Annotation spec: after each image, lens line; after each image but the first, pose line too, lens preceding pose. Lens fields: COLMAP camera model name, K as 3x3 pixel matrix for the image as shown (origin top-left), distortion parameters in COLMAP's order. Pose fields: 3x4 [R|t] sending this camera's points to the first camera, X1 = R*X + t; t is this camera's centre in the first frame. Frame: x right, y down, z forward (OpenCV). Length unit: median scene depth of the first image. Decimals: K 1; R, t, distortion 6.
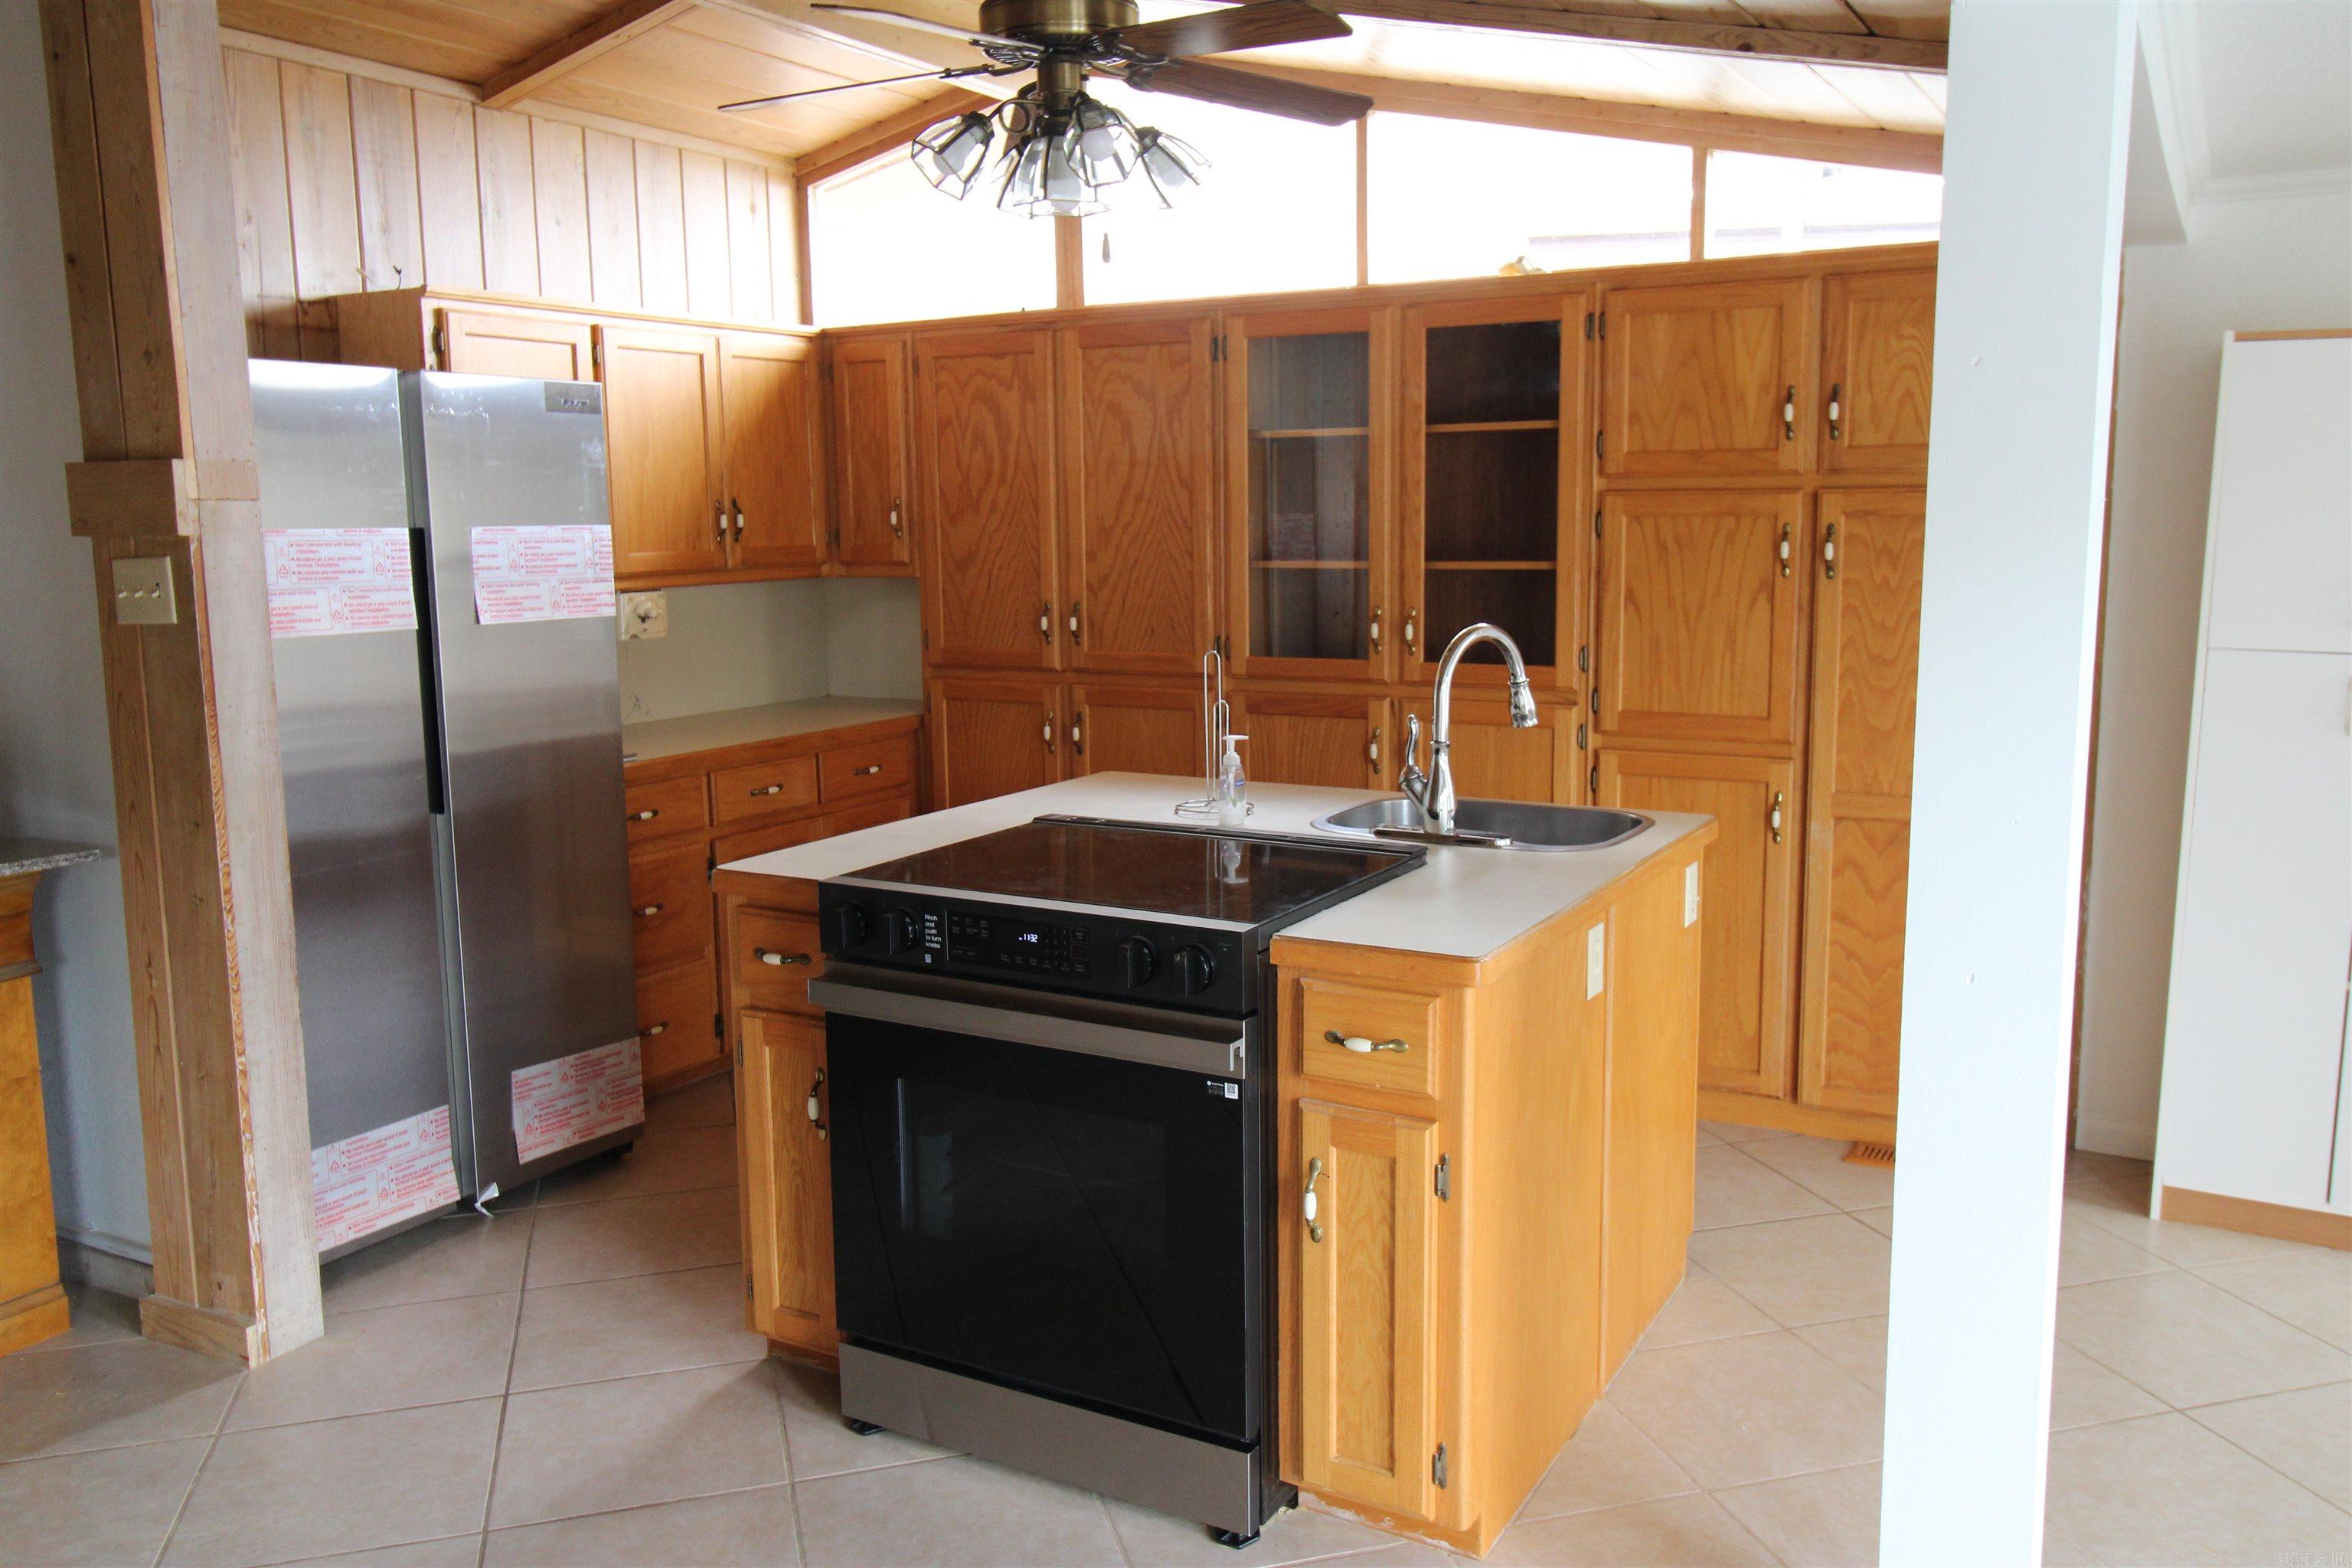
lens RADIAL K [[1815.0, 0, 1188.9], [0, 1815.0, 756.4], [0, 0, 1]] dist [0.004177, 0.000411]
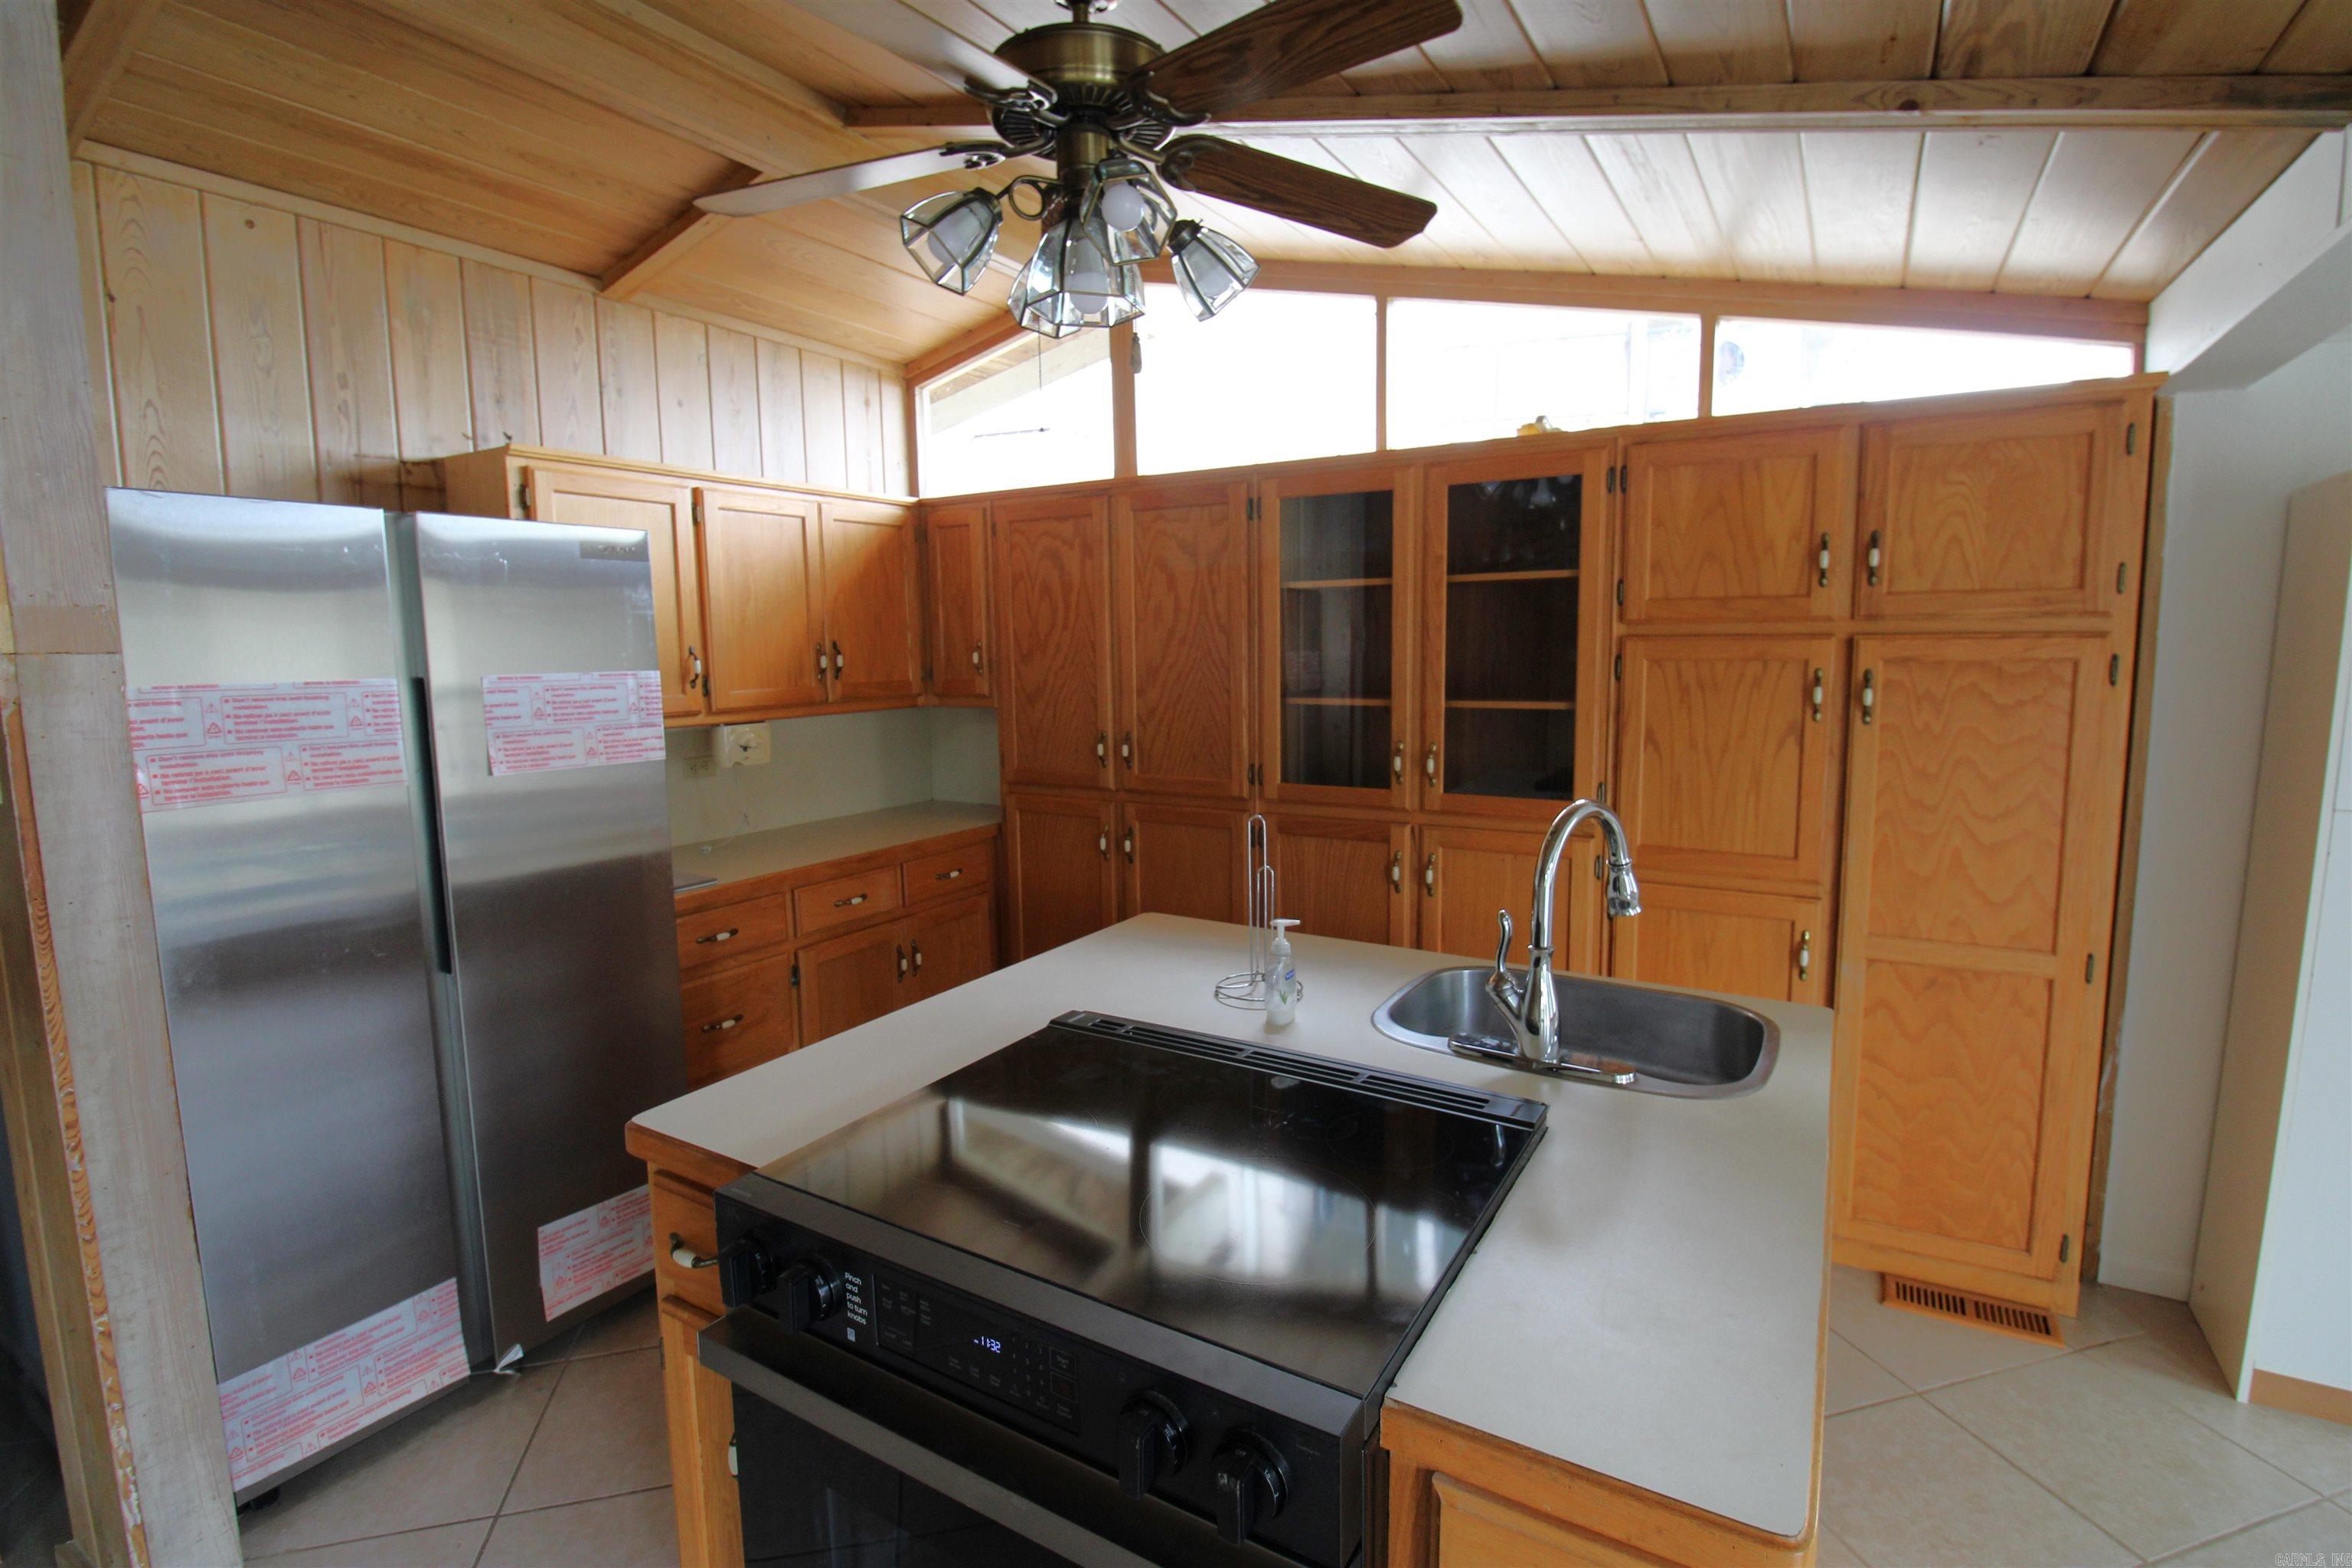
lens RADIAL K [[1079.9, 0, 1203.0], [0, 1079.9, 764.2], [0, 0, 1]] dist [0.000973, -0.014233]
pose [[0.999871, 0.001837, -0.015940, -0.004369], [-0.002200, 0.999738, -0.022786, -0.057705], [0.015894, 0.022818, 0.999613, 0.375332]]
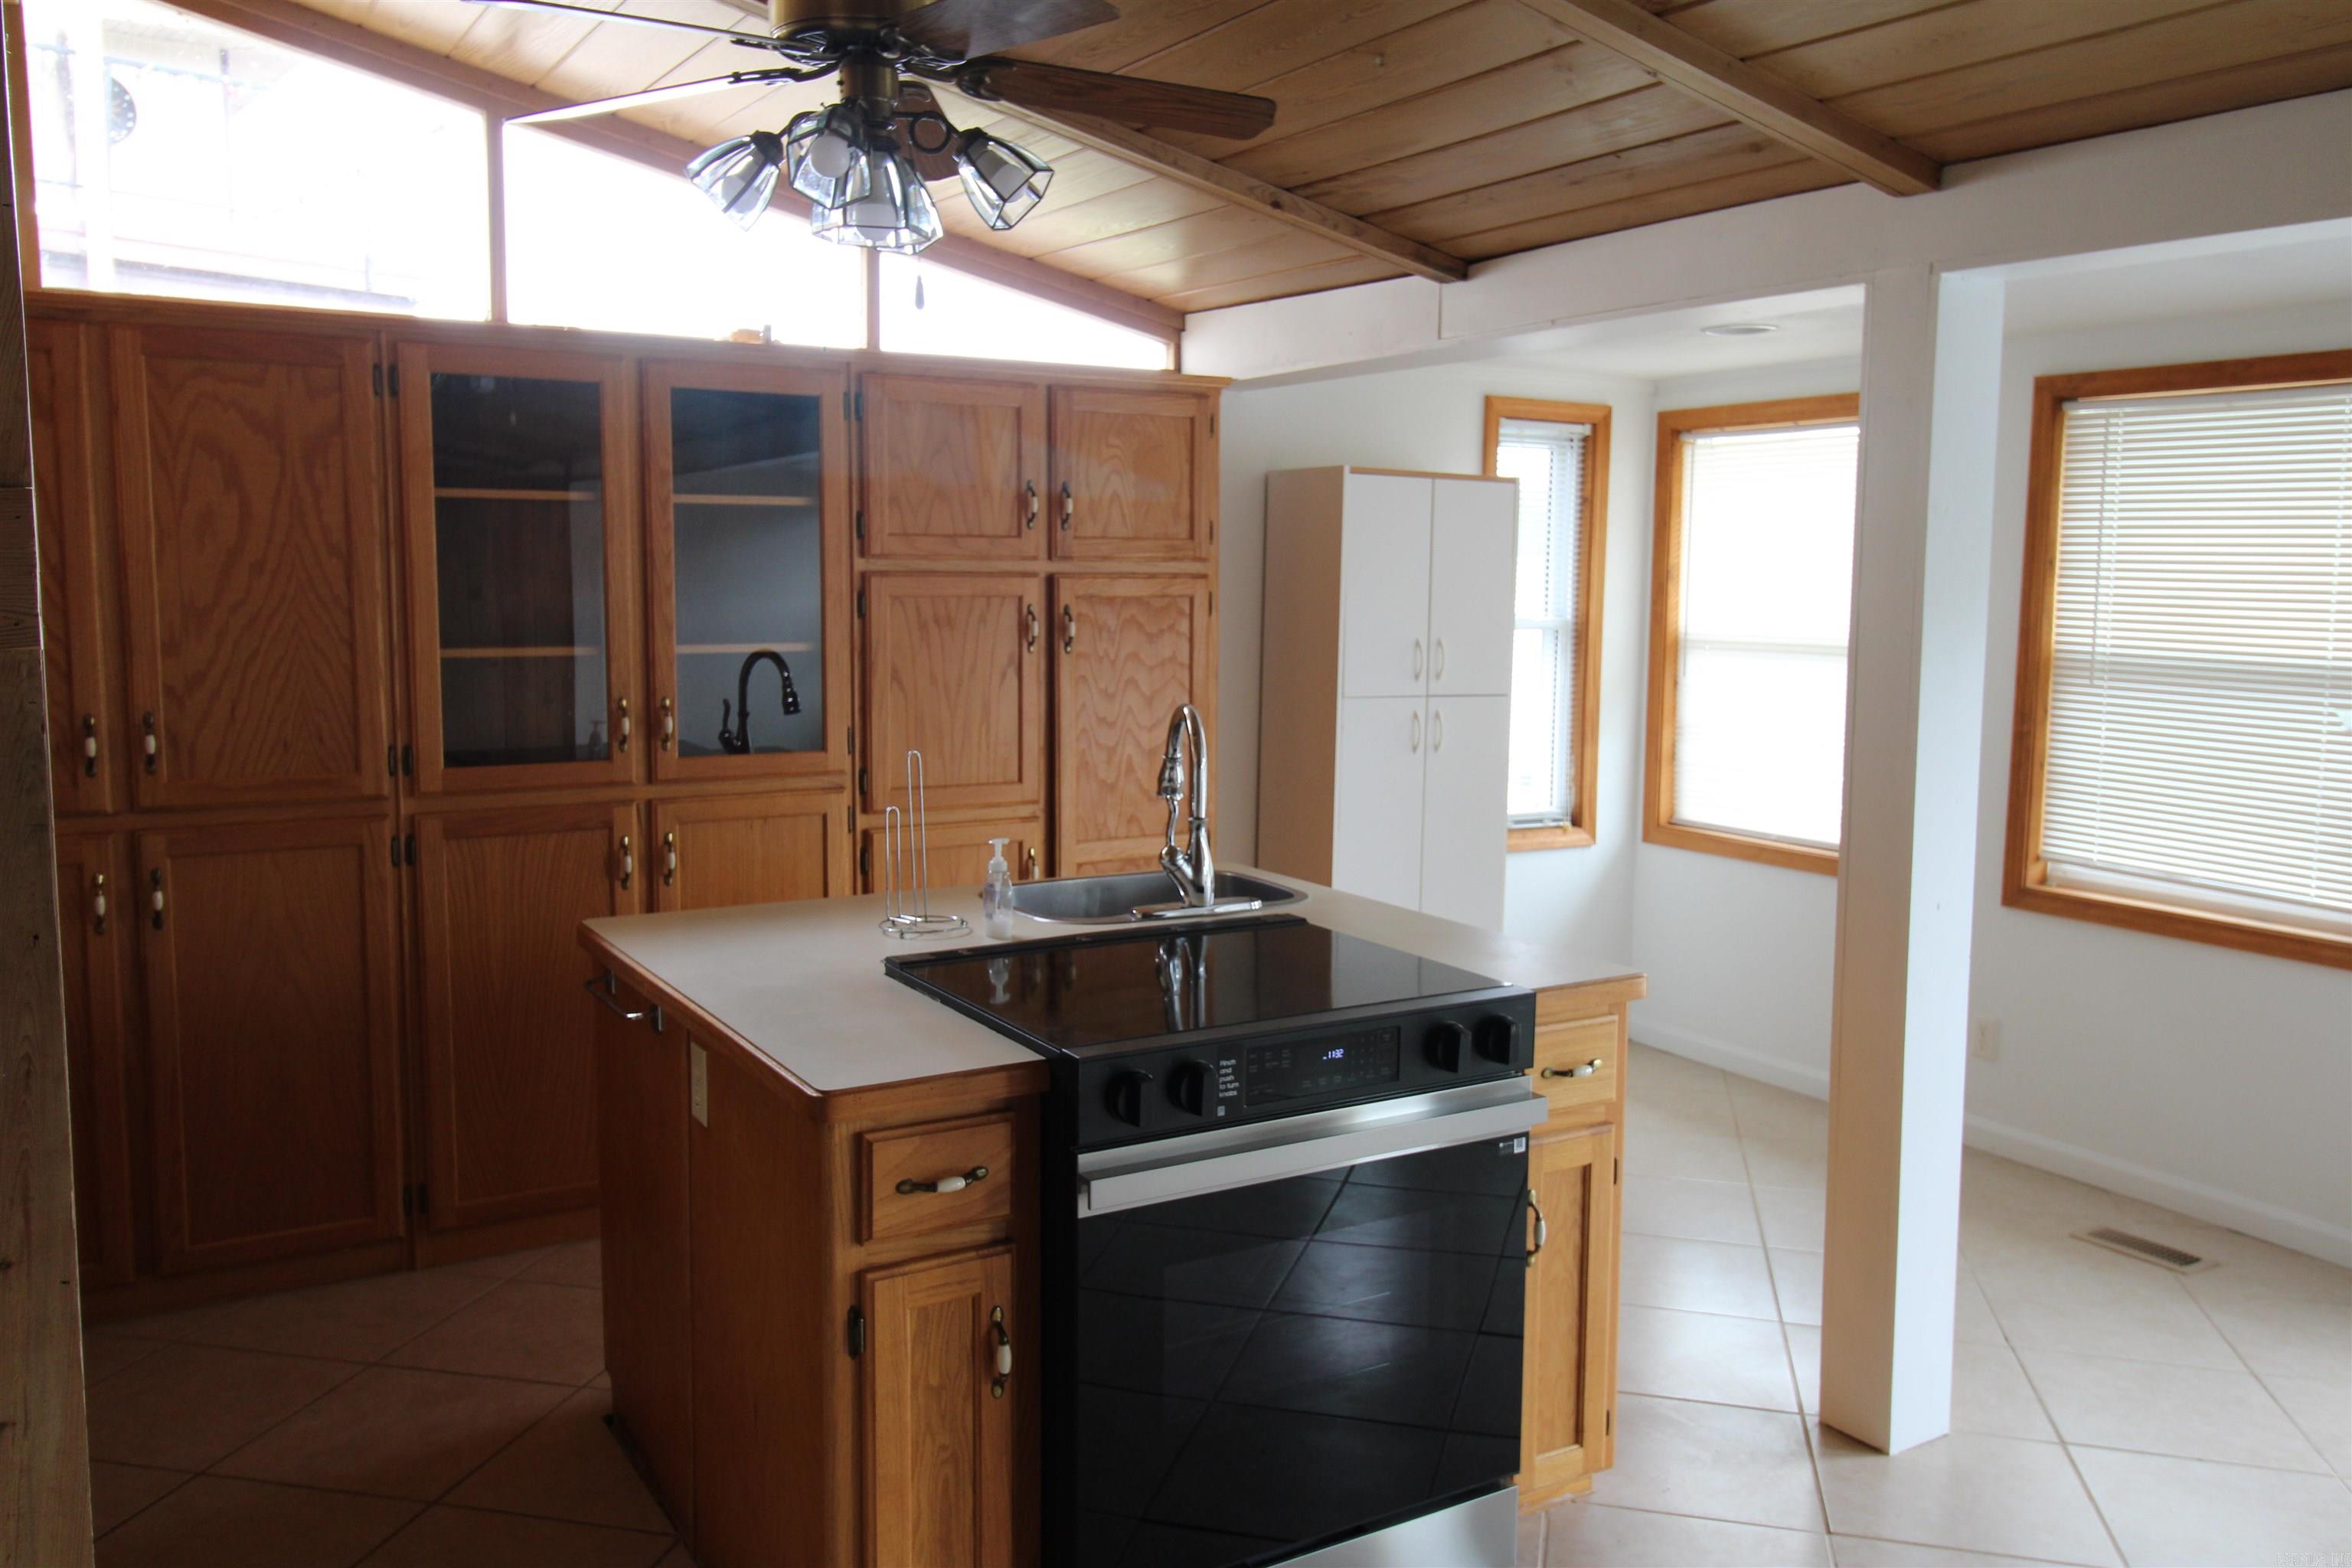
lens RADIAL K [[1815.0, 0, 1188.9], [0, 1815.0, 756.4], [0, 0, 1]] dist [0.004177, 0.000411]
pose [[0.491742, -0.073345, 0.867646, -0.559255], [0.106727, 0.994010, 0.023539, -0.049599], [-0.864175, 0.081026, 0.496624, 0.358424]]
